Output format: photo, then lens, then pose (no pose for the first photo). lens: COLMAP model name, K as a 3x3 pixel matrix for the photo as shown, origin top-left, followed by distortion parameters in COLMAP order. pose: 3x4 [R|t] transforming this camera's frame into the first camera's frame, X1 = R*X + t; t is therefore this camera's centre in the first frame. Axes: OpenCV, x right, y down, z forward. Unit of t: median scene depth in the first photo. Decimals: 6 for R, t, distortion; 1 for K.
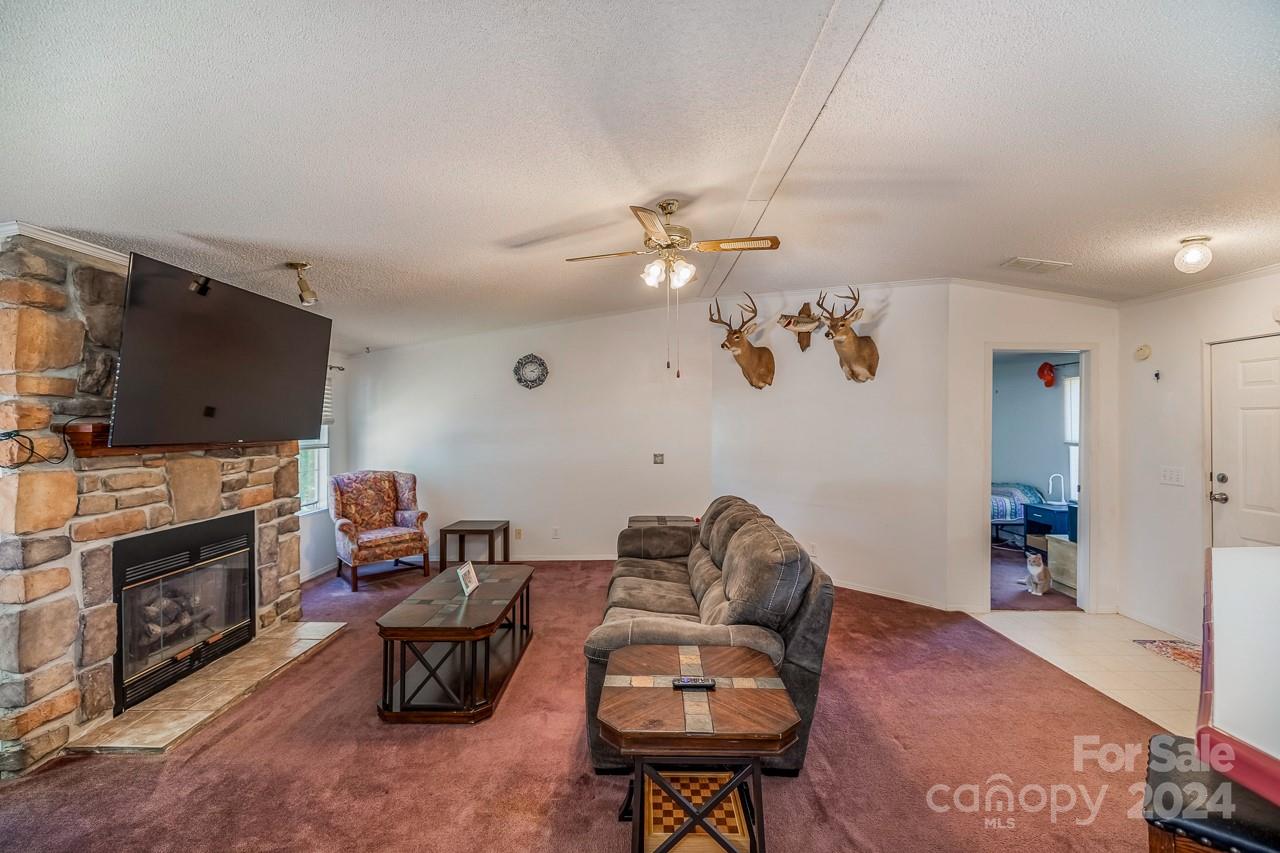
lens RADIAL K [[557.0, 0, 630.1], [0, 557.0, 421.7], [0, 0, 1]] dist [-0.000088, 0.000047]
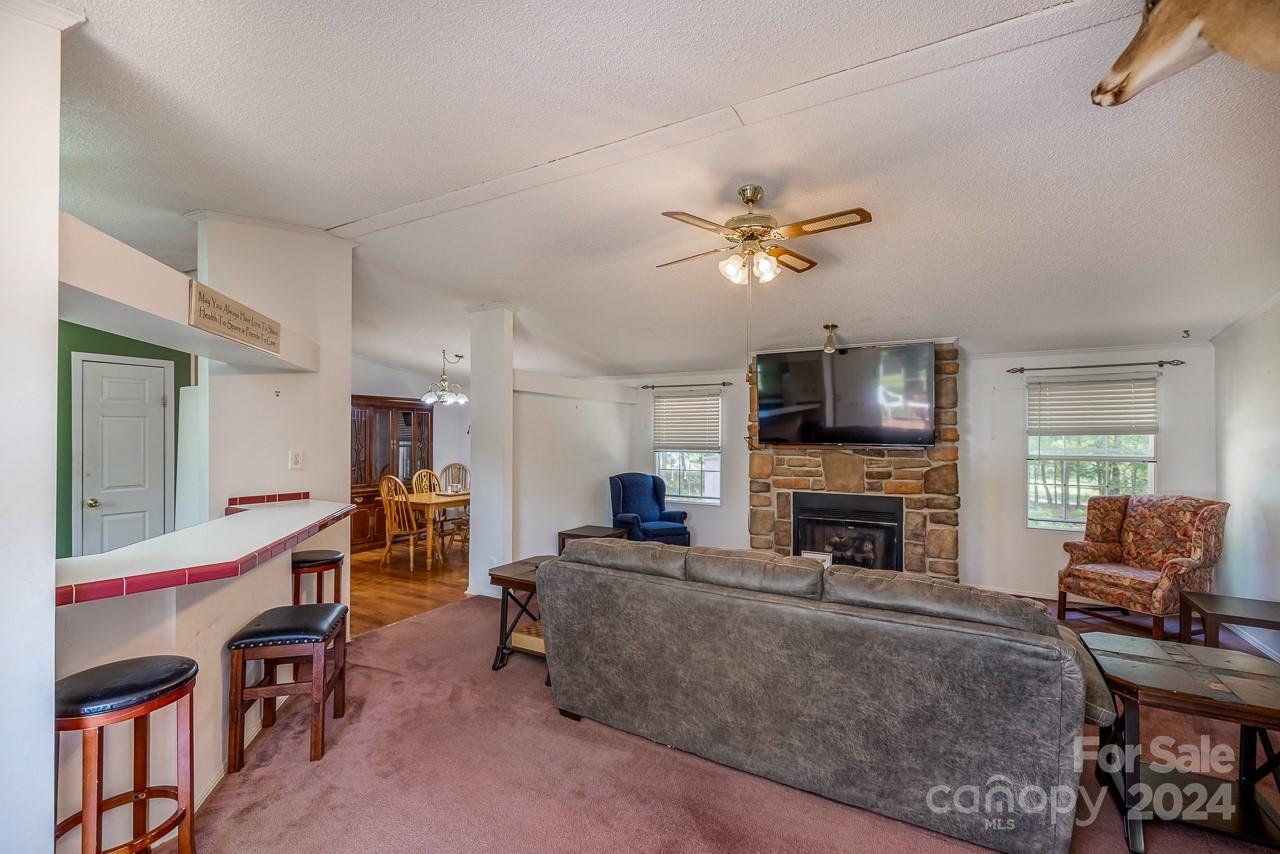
lens RADIAL K [[551.0, 0, 635.1], [0, 551.0, 432.6], [0, 0, 1]] dist [0.000842, 0.000375]
pose [[-0.490379, -0.001980, -0.871507, 0.851457], [0.003401, 0.999985, -0.004185, 0.005433], [0.871503, -0.005016, -0.490365, 1.149354]]
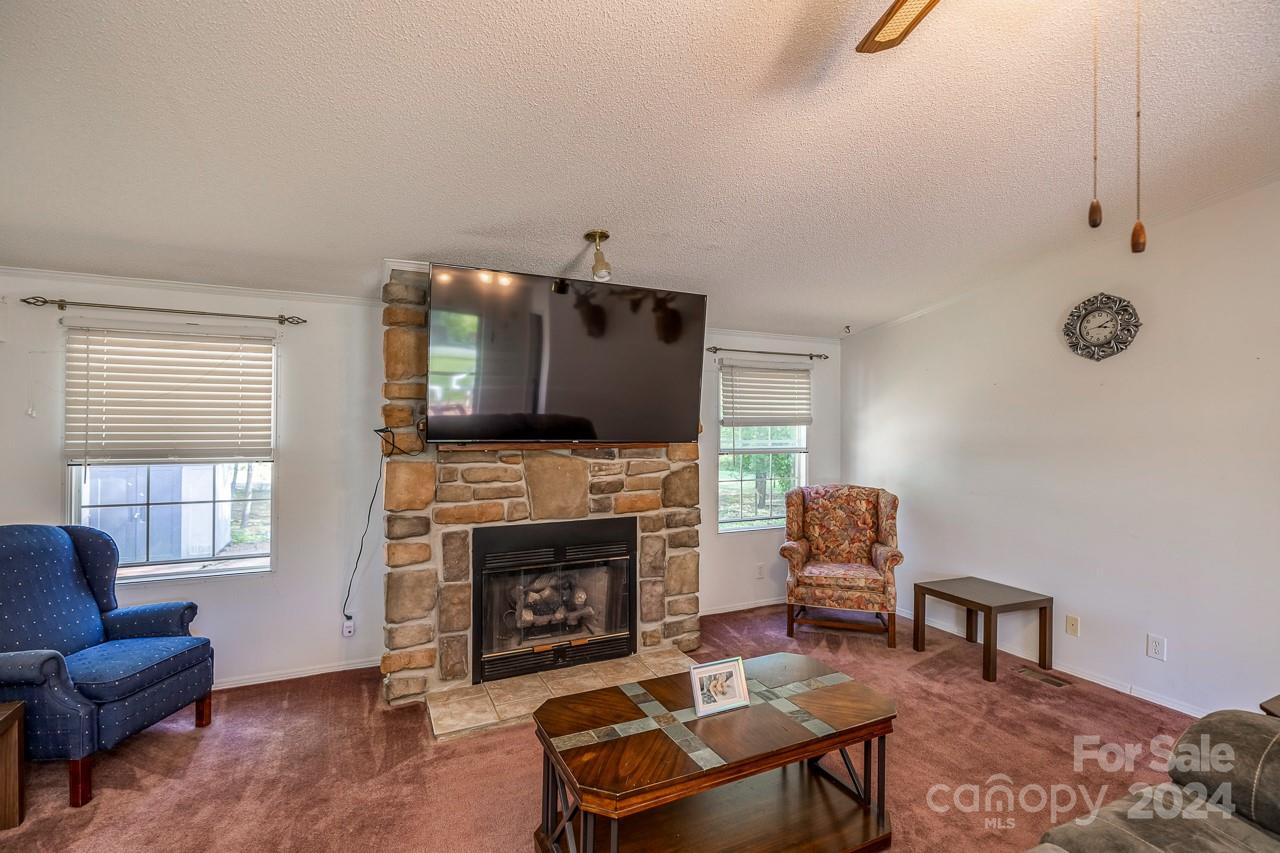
lens RADIAL K [[585.1, 0, 640.0], [0, 585.1, 426.5], [0, 0, 1]] dist [-0.006564, -0.000323]
pose [[0.444860, 0.007496, -0.895569, 0.208325], [-0.002184, 0.999971, 0.007285, 0.002042], [0.895598, -0.001285, 0.444863, 0.603809]]
